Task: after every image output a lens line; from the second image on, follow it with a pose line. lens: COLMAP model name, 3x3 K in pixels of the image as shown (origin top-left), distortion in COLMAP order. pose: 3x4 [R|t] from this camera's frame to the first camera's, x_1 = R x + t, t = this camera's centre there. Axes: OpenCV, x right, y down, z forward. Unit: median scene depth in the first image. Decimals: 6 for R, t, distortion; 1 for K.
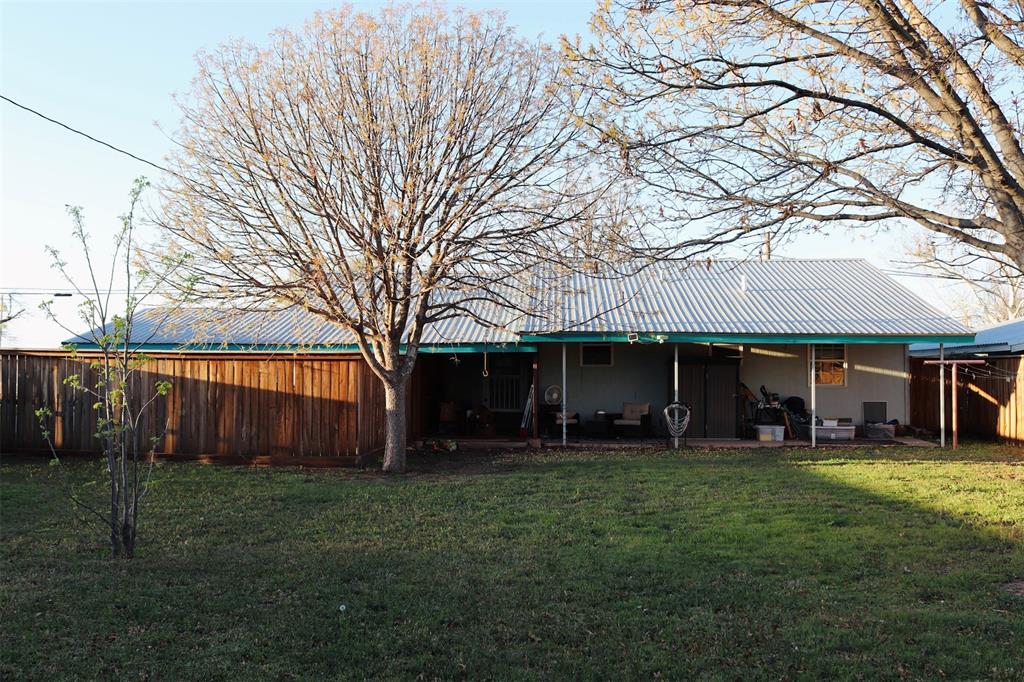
lens RADIAL K [[888.8, 0, 512.0], [0, 888.8, 341.0], [0, 0, 1]] dist [-0.129462, 0.116557]
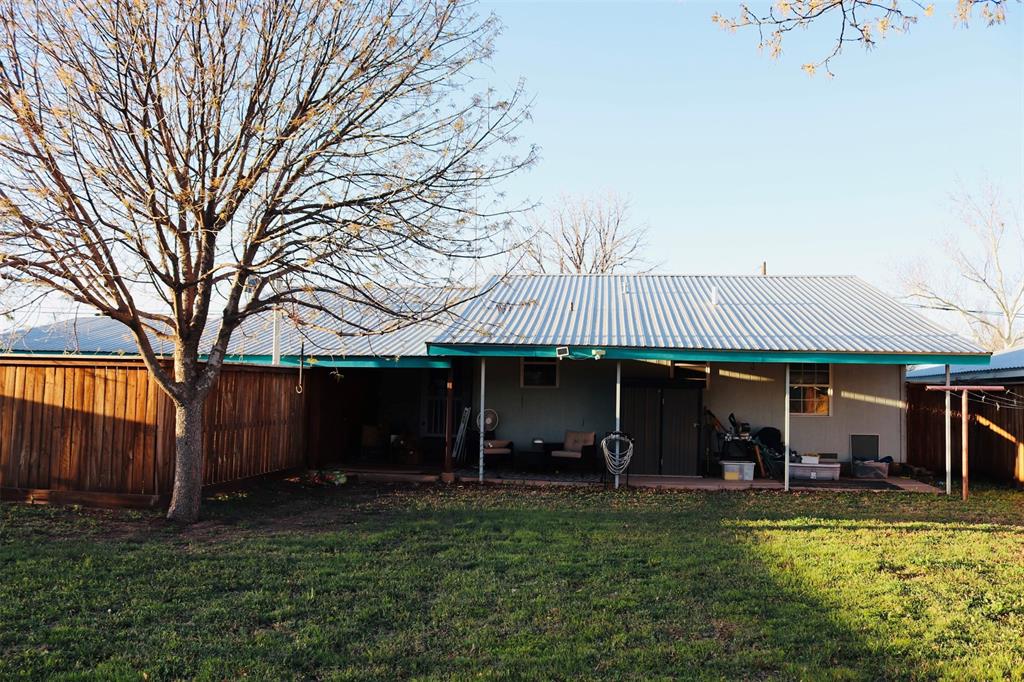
lens RADIAL K [[767.7, 0, 510.1], [0, 767.7, 347.6], [0, 0, 1]] dist [-0.145826, 0.097312]
pose [[0.998193, 0.015370, -0.058089, 0.130458], [-0.017007, 0.999469, -0.027794, 0.012572], [0.057631, 0.028732, 0.997924, 0.294609]]
